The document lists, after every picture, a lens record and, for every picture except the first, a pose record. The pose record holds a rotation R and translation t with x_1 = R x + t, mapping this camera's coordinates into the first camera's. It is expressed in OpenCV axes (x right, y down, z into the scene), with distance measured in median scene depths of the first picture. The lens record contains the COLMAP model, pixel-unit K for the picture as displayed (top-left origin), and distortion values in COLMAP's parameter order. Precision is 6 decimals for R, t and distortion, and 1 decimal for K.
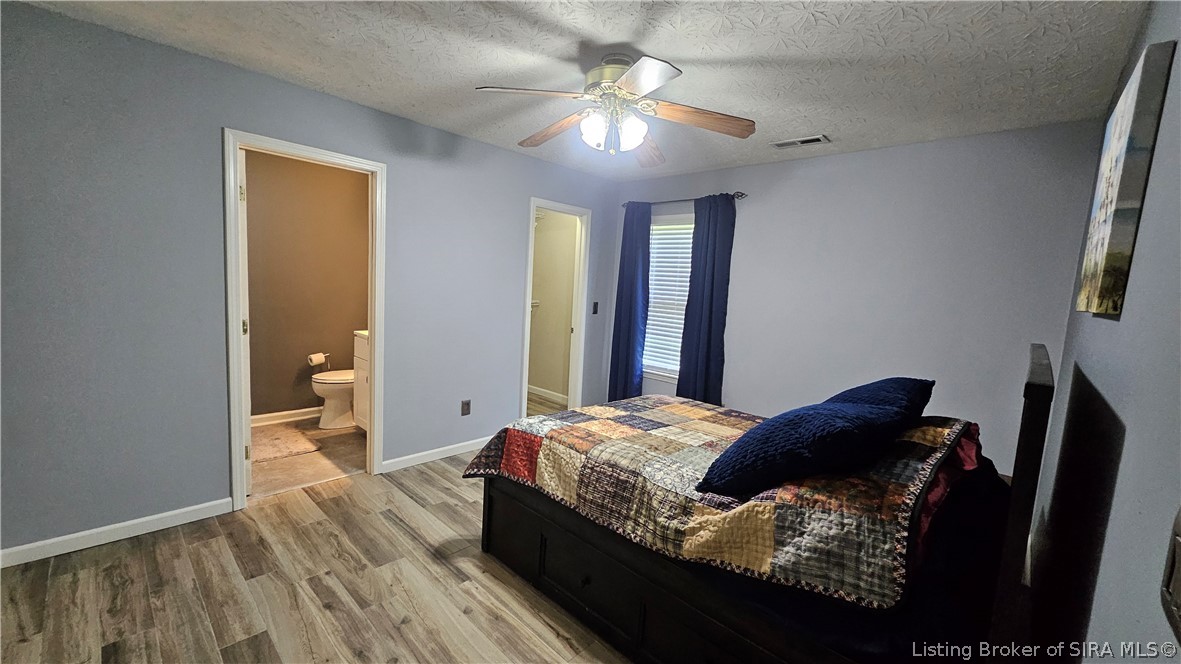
lens RADIAL K [[463.0, 0, 587.8], [0, 463.0, 334.1], [0, 0, 1]] dist [0.005153, -0.000721]
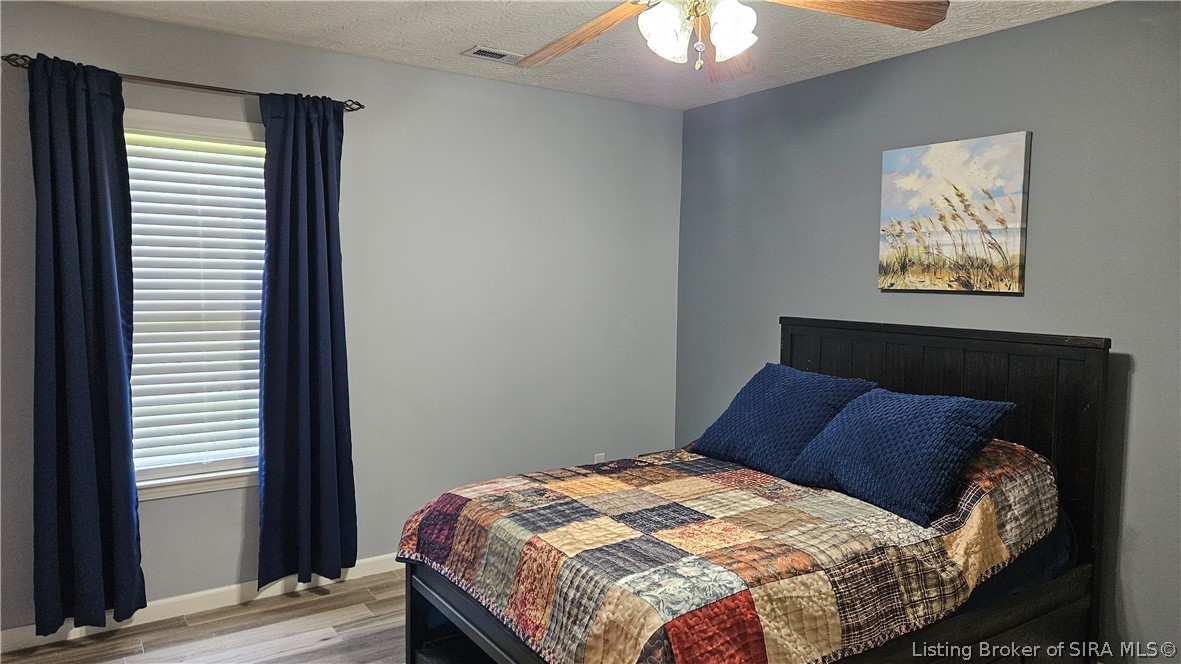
lens RADIAL K [[785.4, 0, 591.0], [0, 785.4, 333.7], [0, 0, 1]] dist [0.051431, -0.012673]
pose [[0.219415, -0.125431, 0.967535, -0.928074], [0.107560, 0.988766, 0.103791, -0.171469], [-0.969684, 0.081295, 0.230442, 0.894787]]
